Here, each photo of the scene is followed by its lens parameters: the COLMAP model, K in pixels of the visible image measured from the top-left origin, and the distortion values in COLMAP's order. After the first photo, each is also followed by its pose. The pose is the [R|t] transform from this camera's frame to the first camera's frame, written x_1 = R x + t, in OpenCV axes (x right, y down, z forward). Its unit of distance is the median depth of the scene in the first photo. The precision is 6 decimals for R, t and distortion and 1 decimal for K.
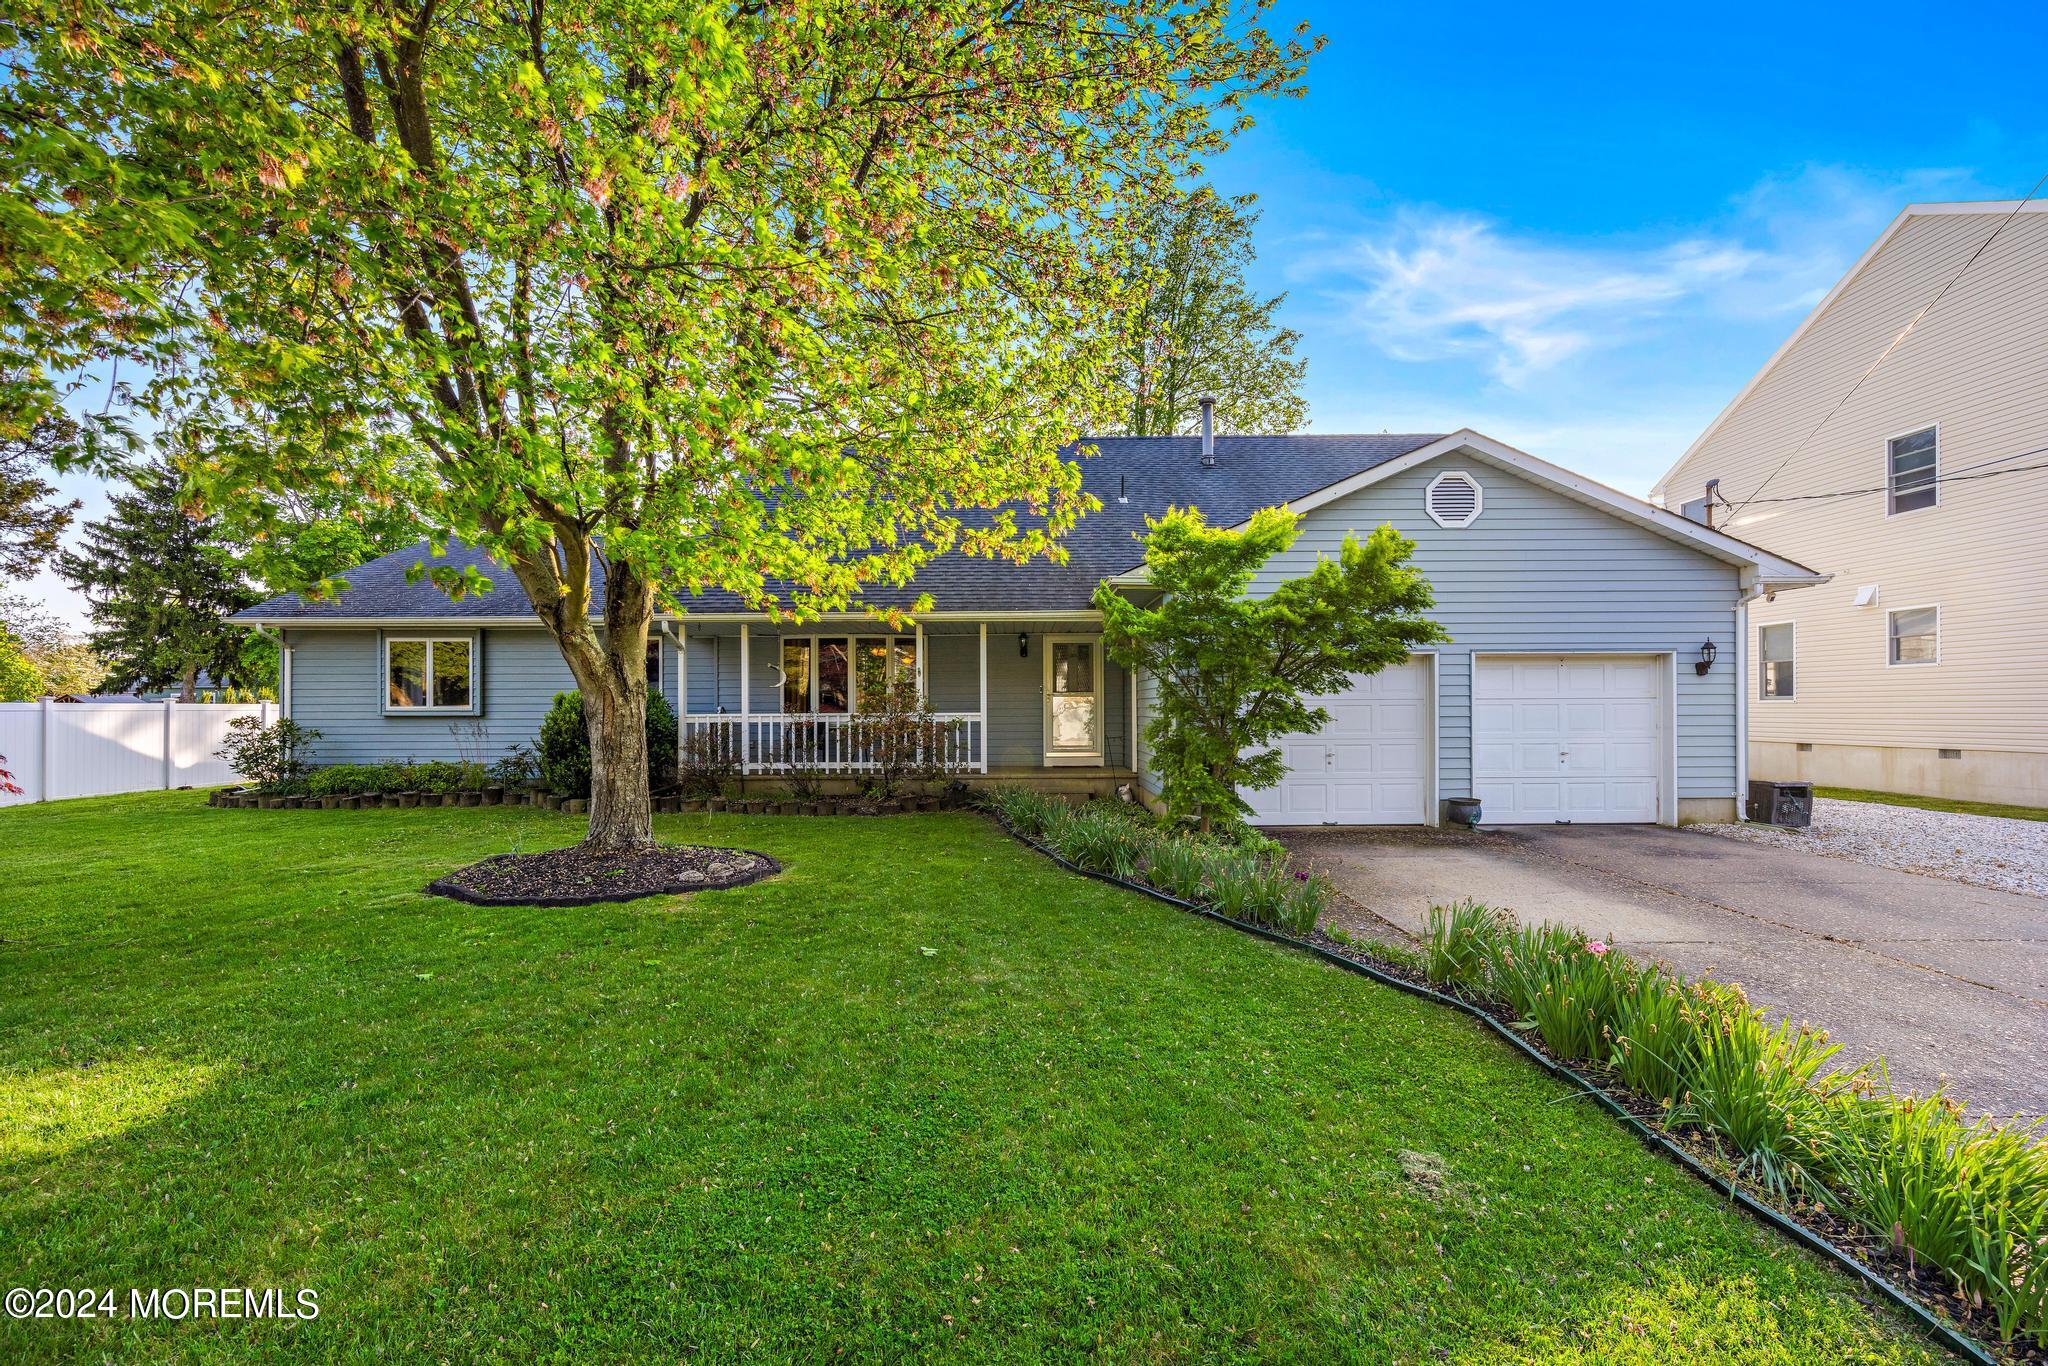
lens RADIAL K [[928.9, 0, 1024.8], [0, 928.9, 704.4], [0, 0, 1]] dist [0.000121, 0.000006]
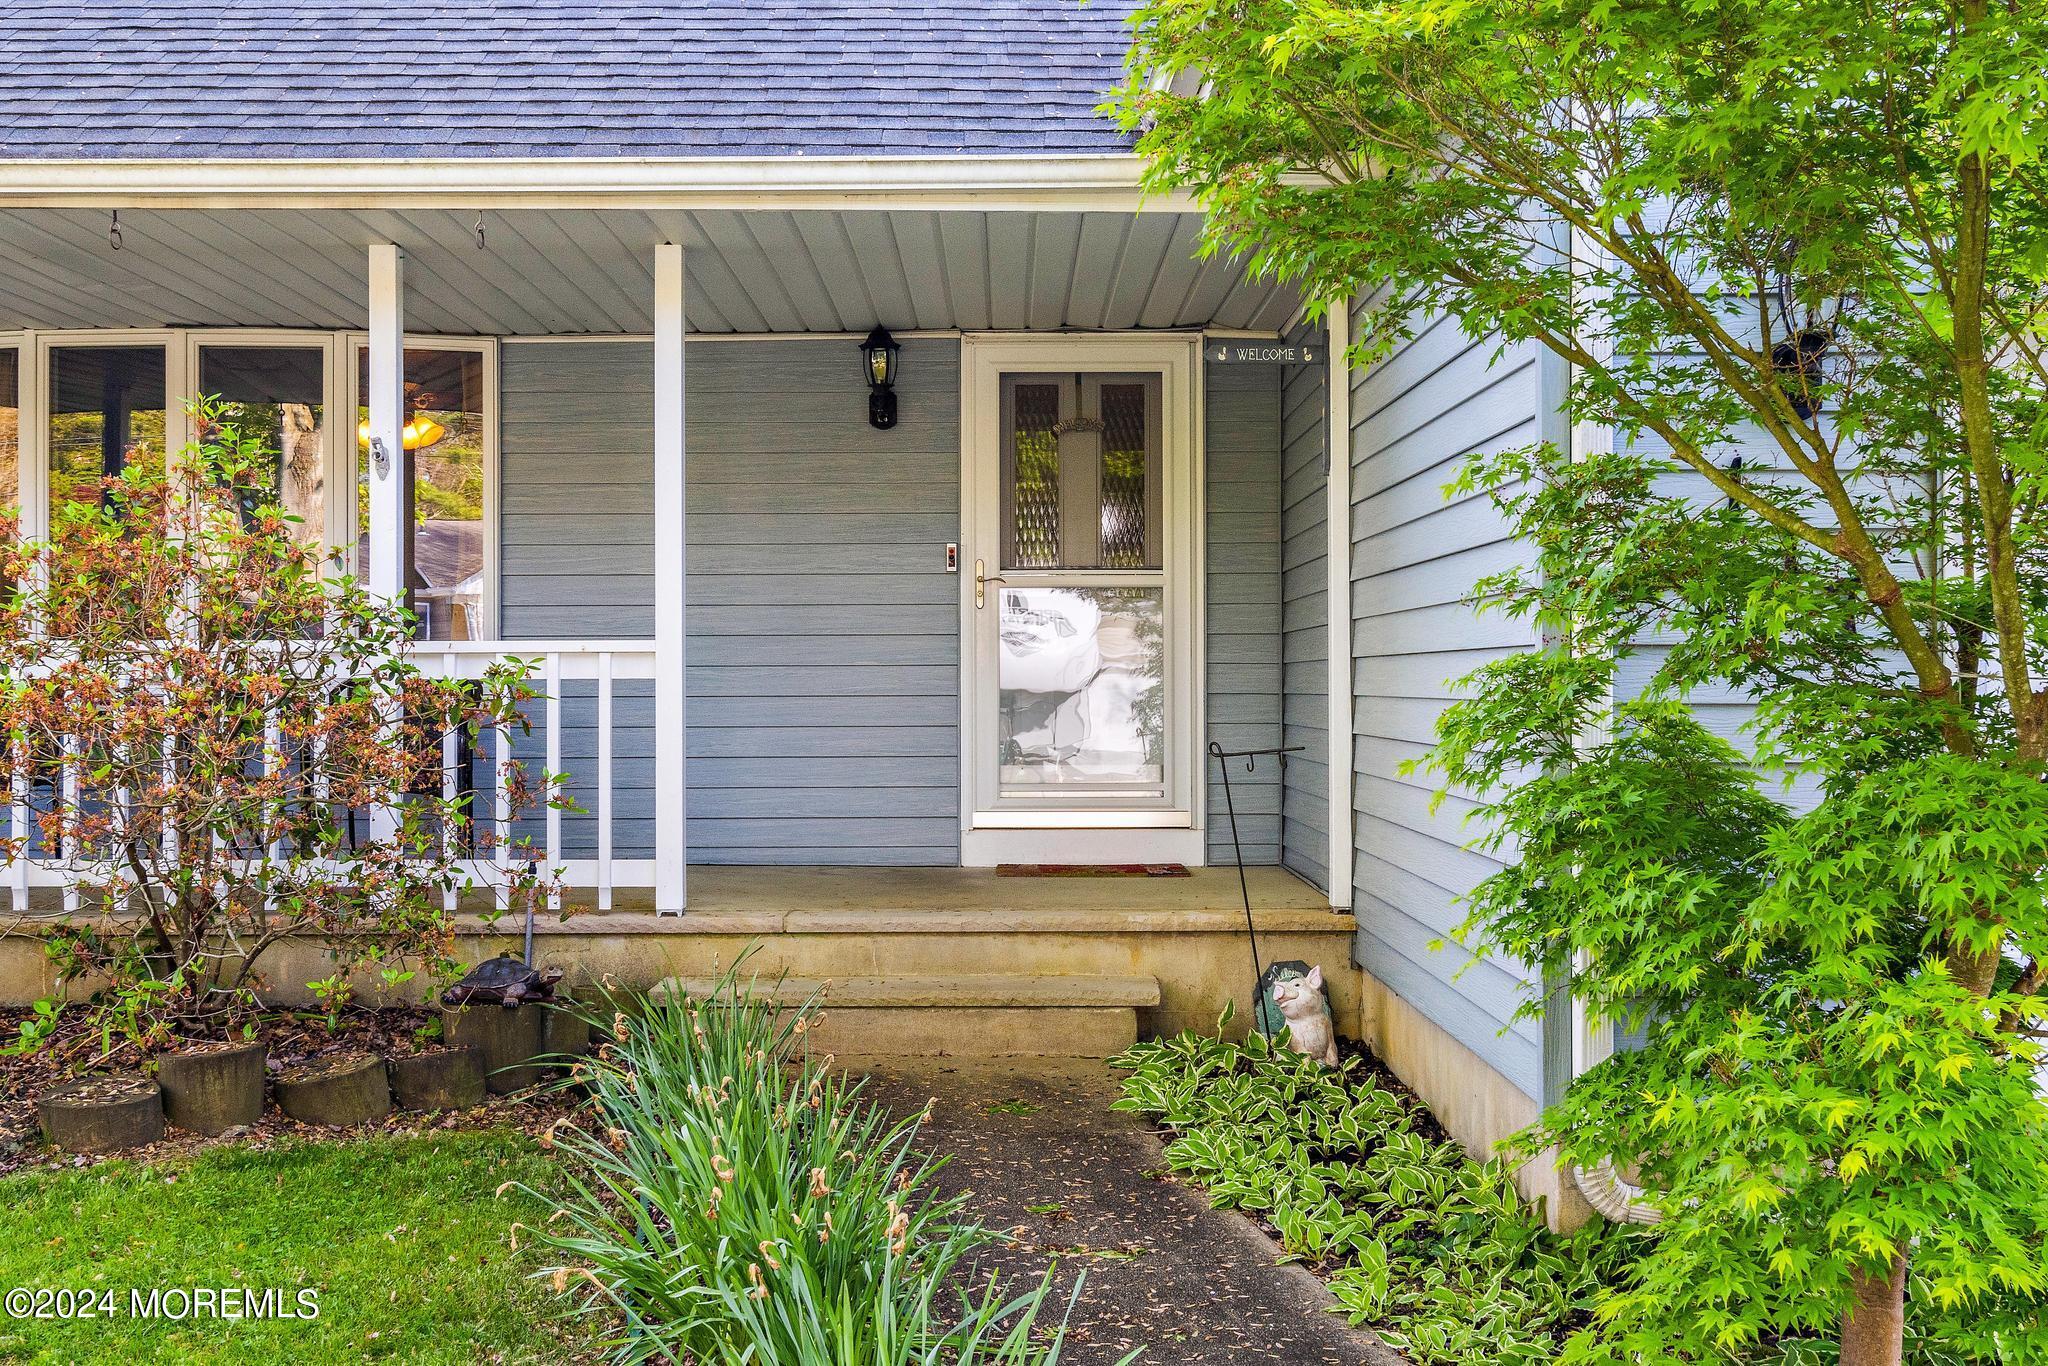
lens RADIAL K [[1420.2, 0, 1024.0], [0, 1420.2, 683.0], [0, 0, 1]] dist [0.000036, 0.000000]
pose [[0.999166, 0.003770, -0.040665, 0.055677], [-0.003773, 0.999993, 0.000009, 0.018698], [0.040665, 0.000144, 0.999173, 0.659607]]
